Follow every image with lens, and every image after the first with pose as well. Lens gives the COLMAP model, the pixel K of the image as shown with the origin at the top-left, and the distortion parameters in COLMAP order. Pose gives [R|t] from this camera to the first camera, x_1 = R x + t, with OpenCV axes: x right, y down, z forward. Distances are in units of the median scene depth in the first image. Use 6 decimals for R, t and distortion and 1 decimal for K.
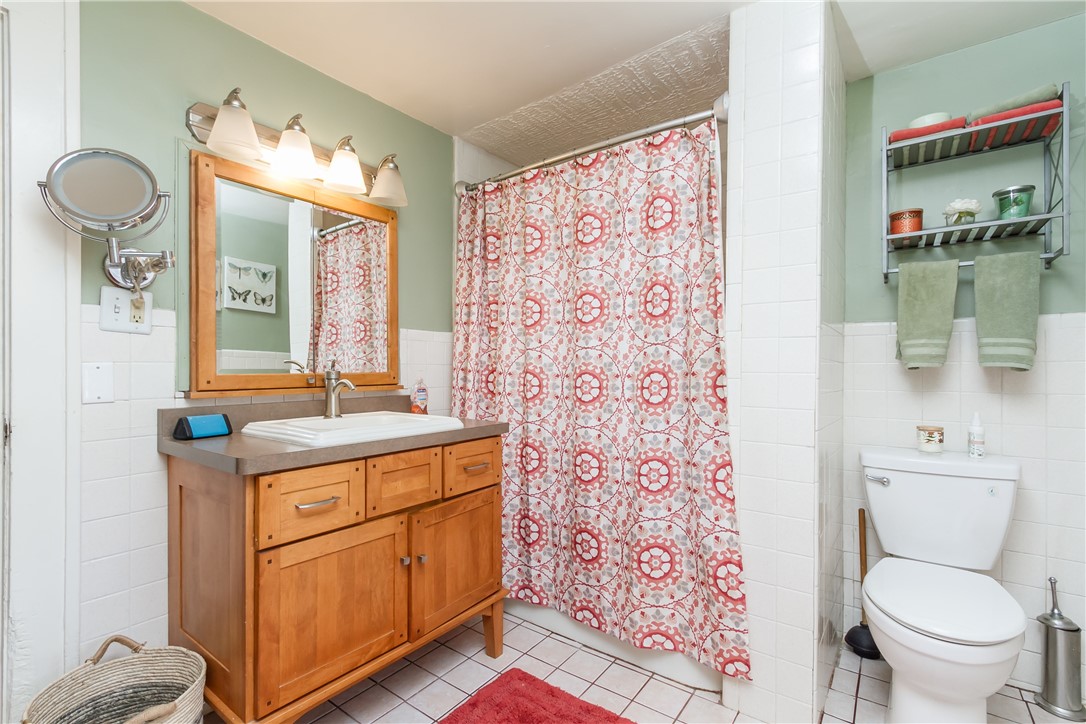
lens RADIAL K [[493.4, 0, 541.6], [0, 493.4, 367.5], [0, 0, 1]] dist [0.003089, -0.000702]
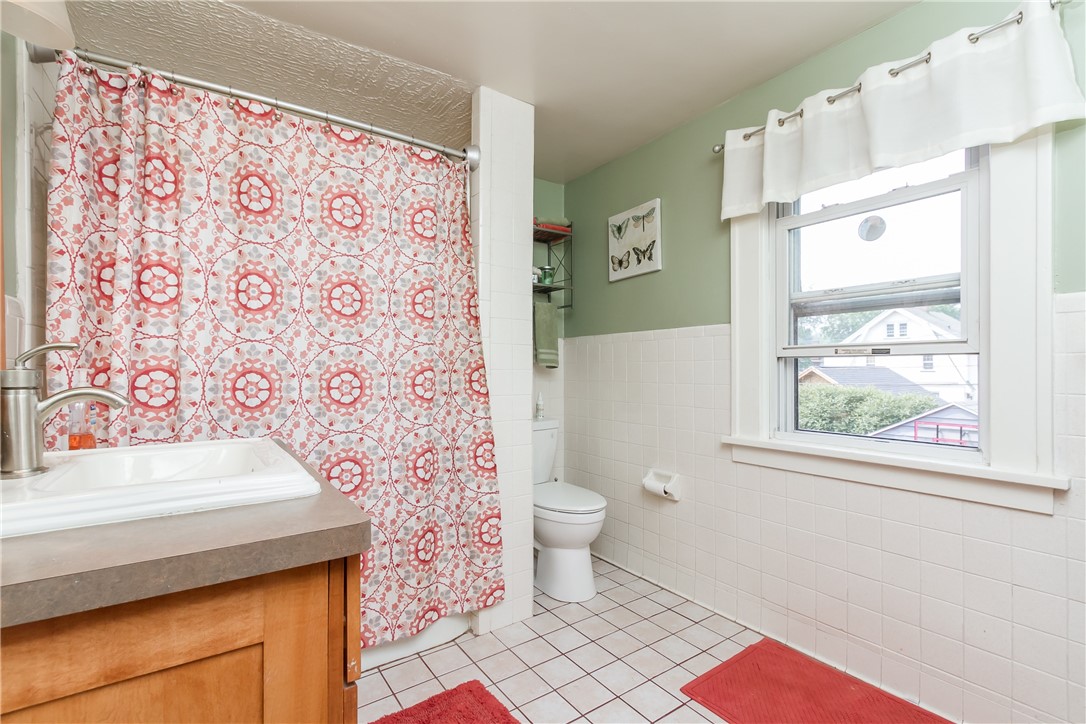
lens RADIAL K [[493.4, 0, 541.6], [0, 493.4, 367.5], [0, 0, 1]] dist [0.003089, -0.000702]
pose [[0.317200, 0.000574, 0.948359, -0.722299], [0.001041, 0.999999, -0.000954, 0.005899], [-0.948358, 0.001289, 0.317199, 0.425959]]
